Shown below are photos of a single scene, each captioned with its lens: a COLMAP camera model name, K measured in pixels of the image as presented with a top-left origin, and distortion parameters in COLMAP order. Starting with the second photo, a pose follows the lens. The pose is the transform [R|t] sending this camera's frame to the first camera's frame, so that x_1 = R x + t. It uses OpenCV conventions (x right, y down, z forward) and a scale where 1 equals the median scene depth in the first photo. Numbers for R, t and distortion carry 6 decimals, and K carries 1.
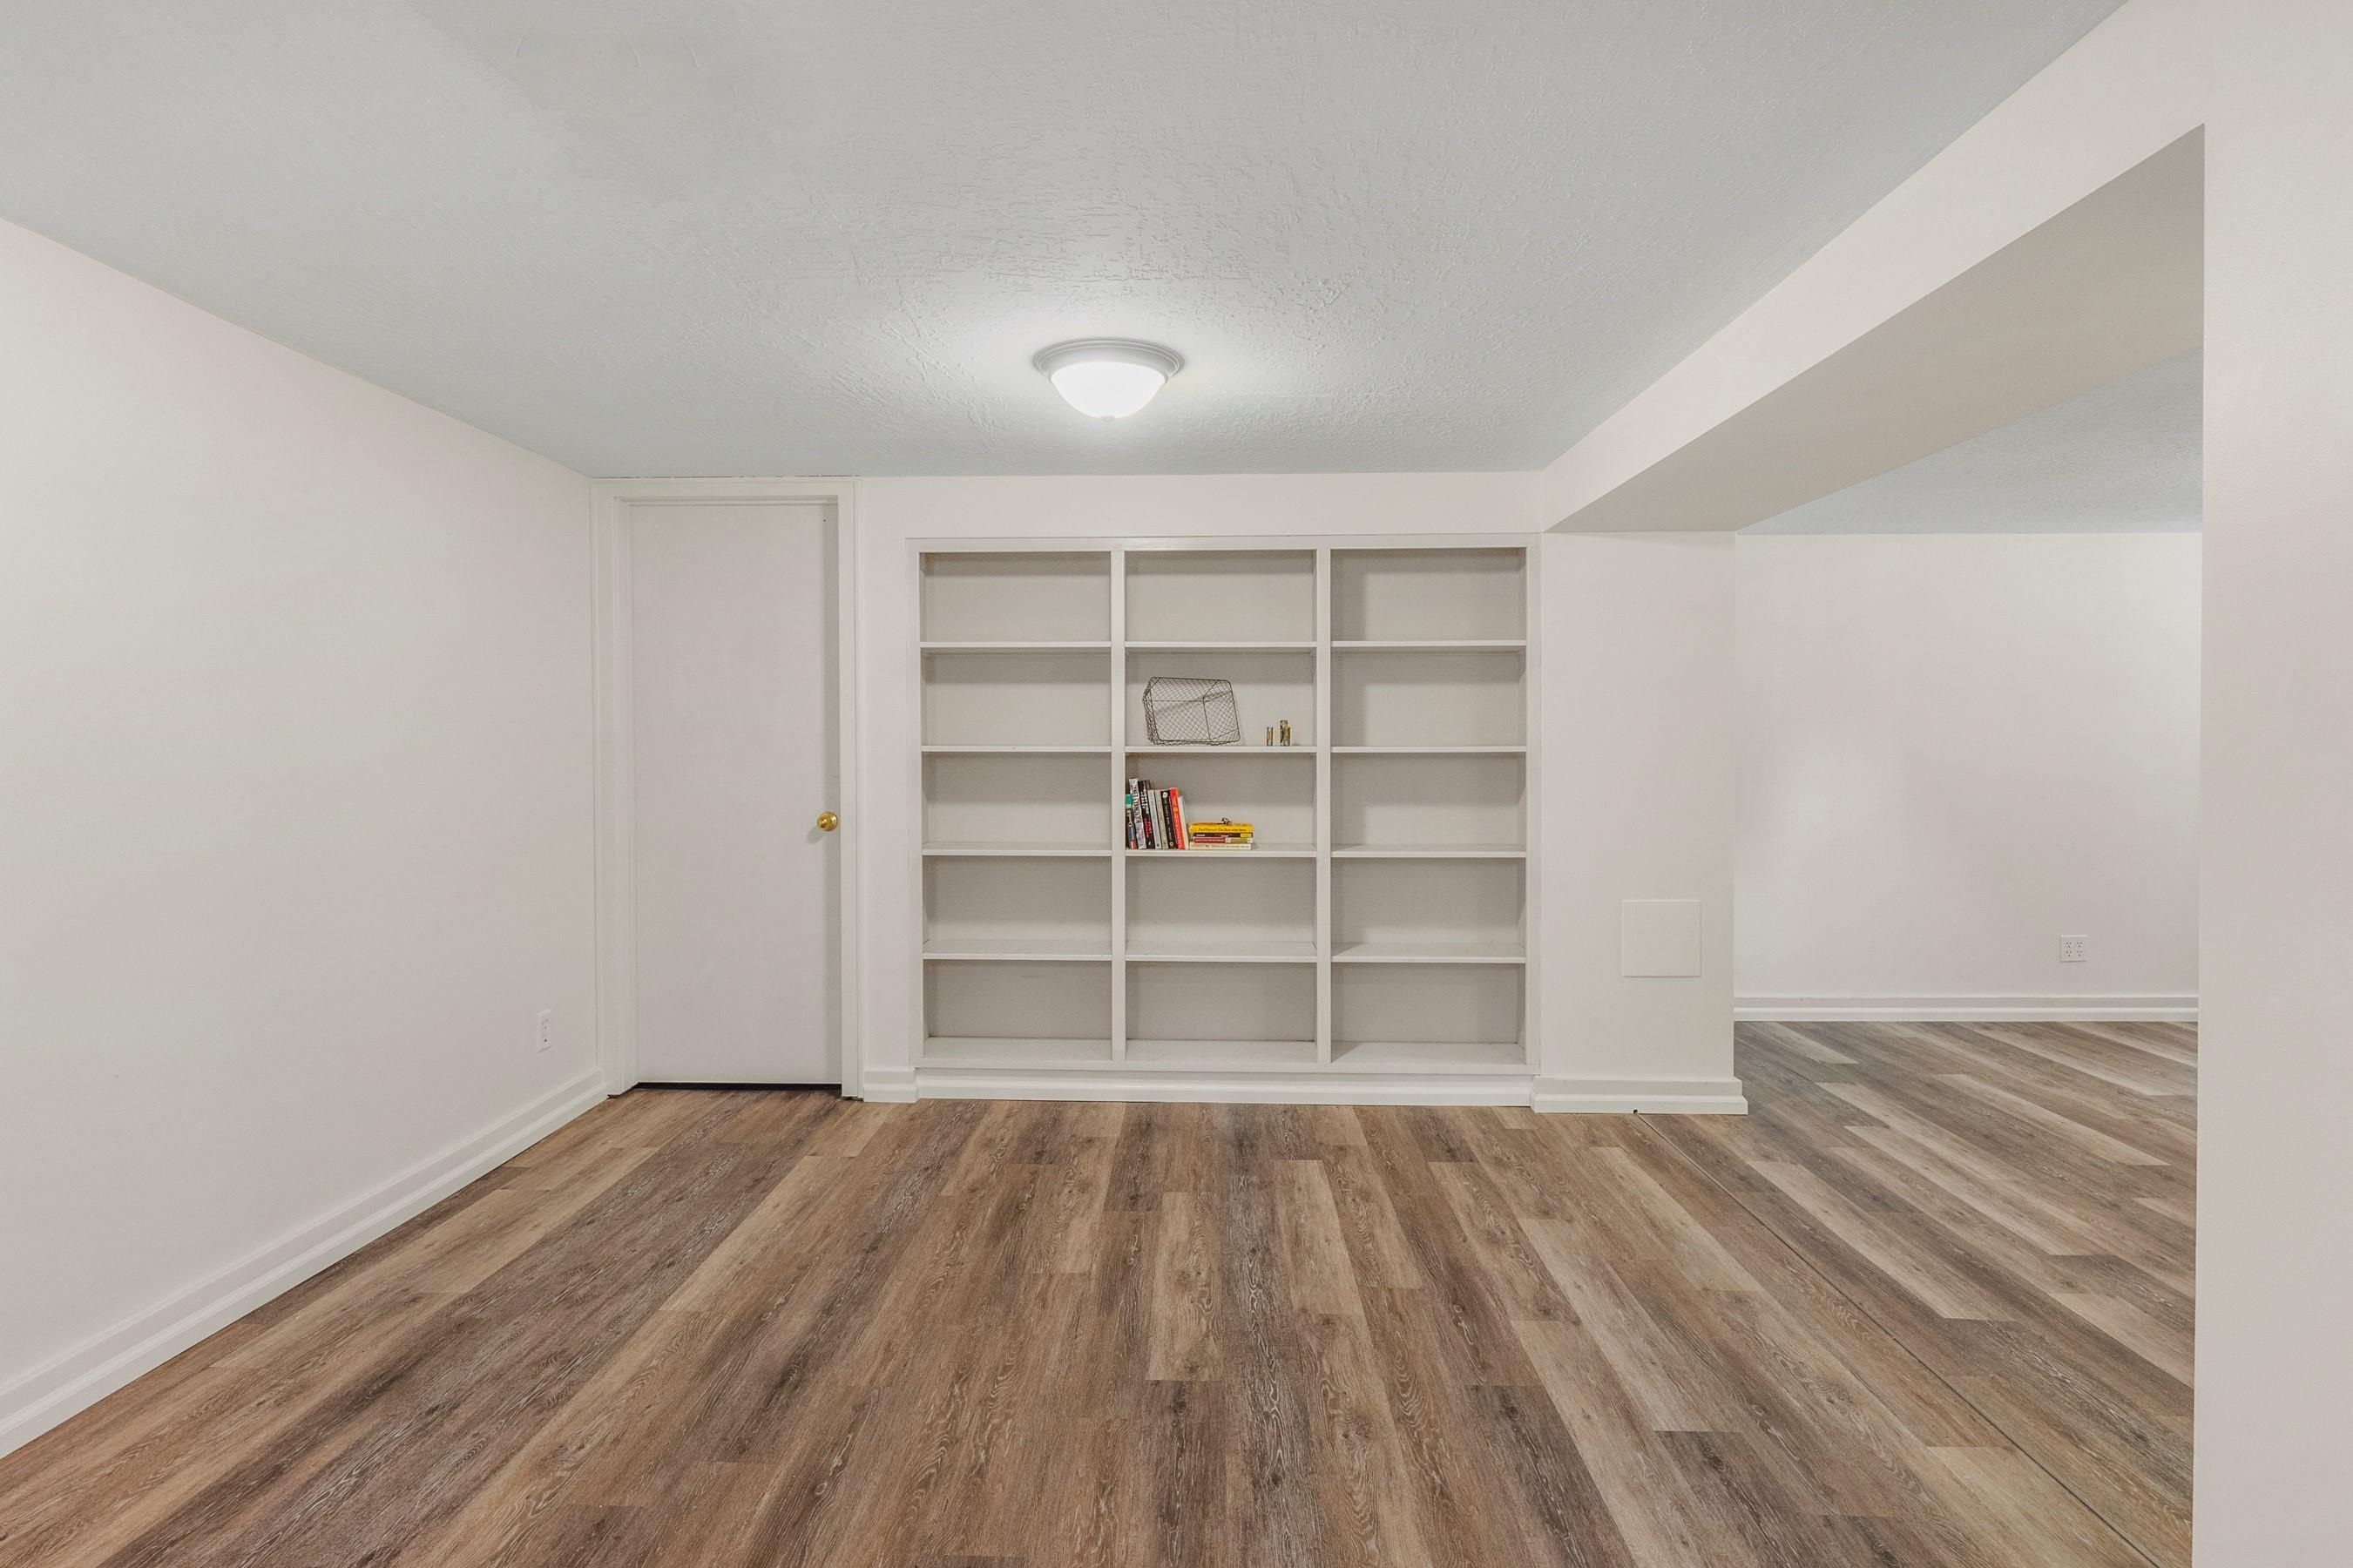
lens RADIAL K [[1234.5, 0, 1184.3], [0, 1234.5, 737.5], [0, 0, 1]] dist [-0.001228, -0.000952]
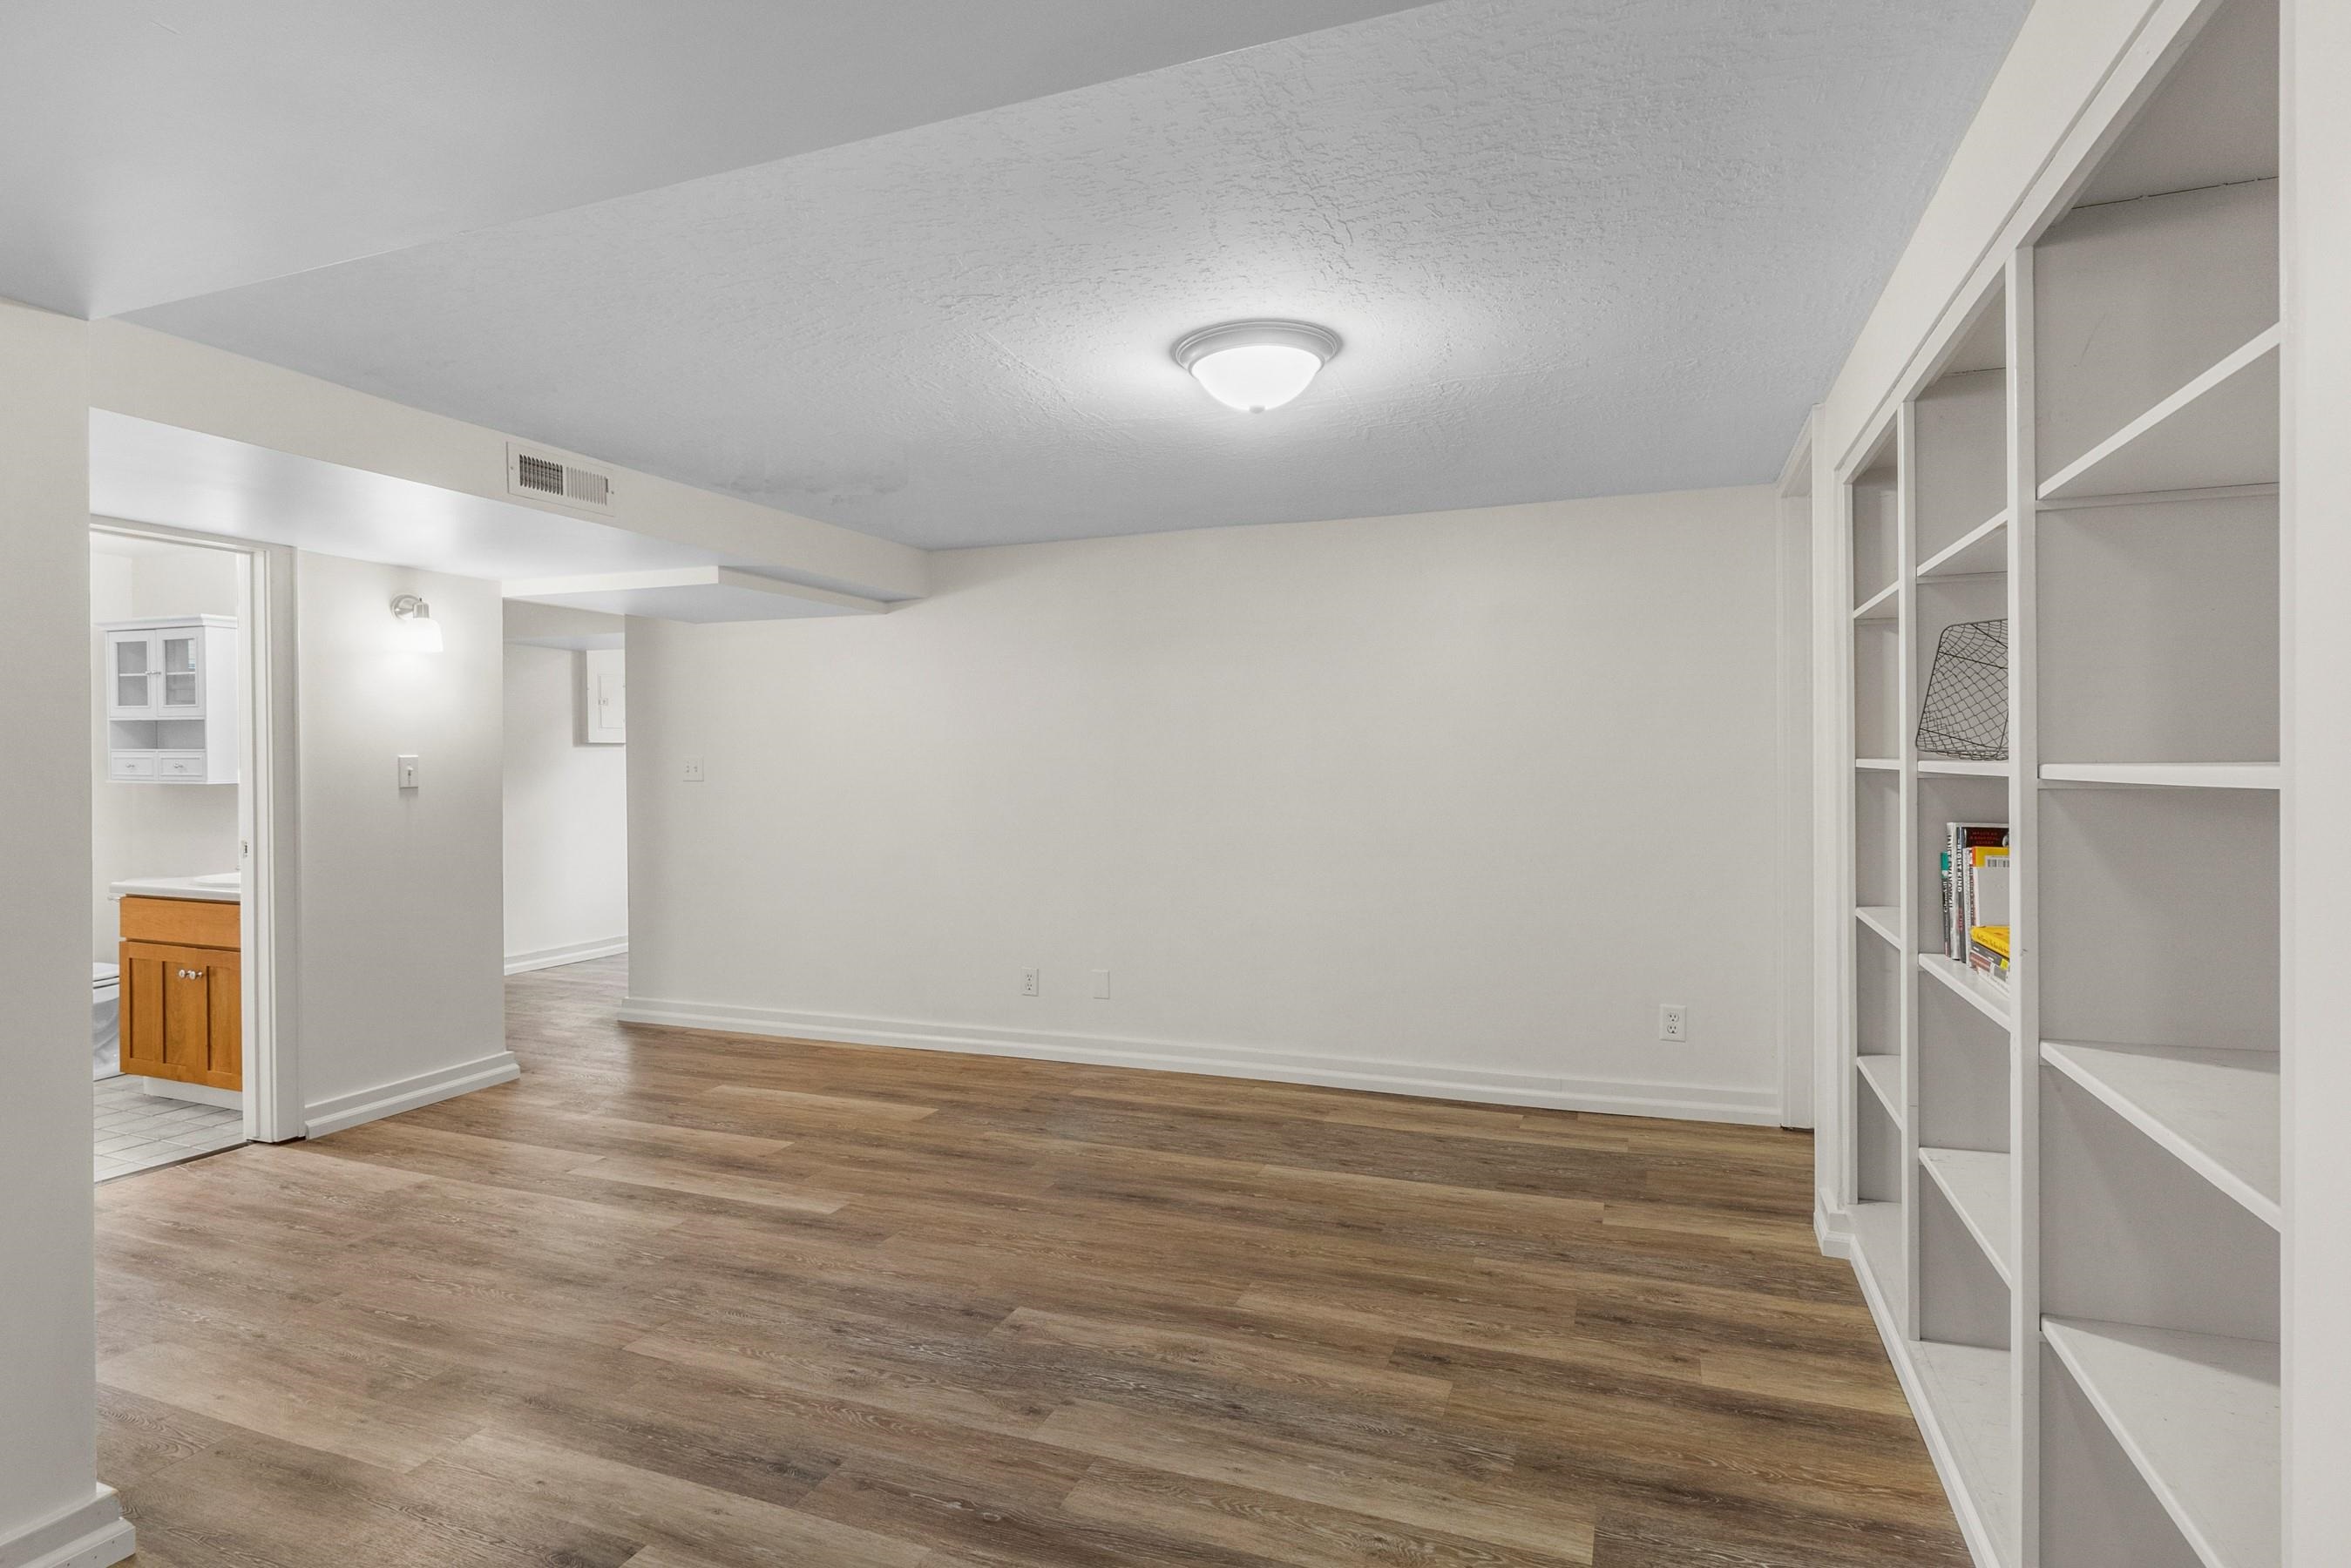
lens RADIAL K [[1156.7, 0, 1164.7], [0, 1156.7, 760.9], [0, 0, 1]] dist [0.002135, -0.001038]
pose [[-0.347212, 0.004098, -0.937778, 0.810741], [0.011261, 0.999937, 0.000200, 0.002845], [0.937719, -0.010491, -0.347236, 1.294809]]
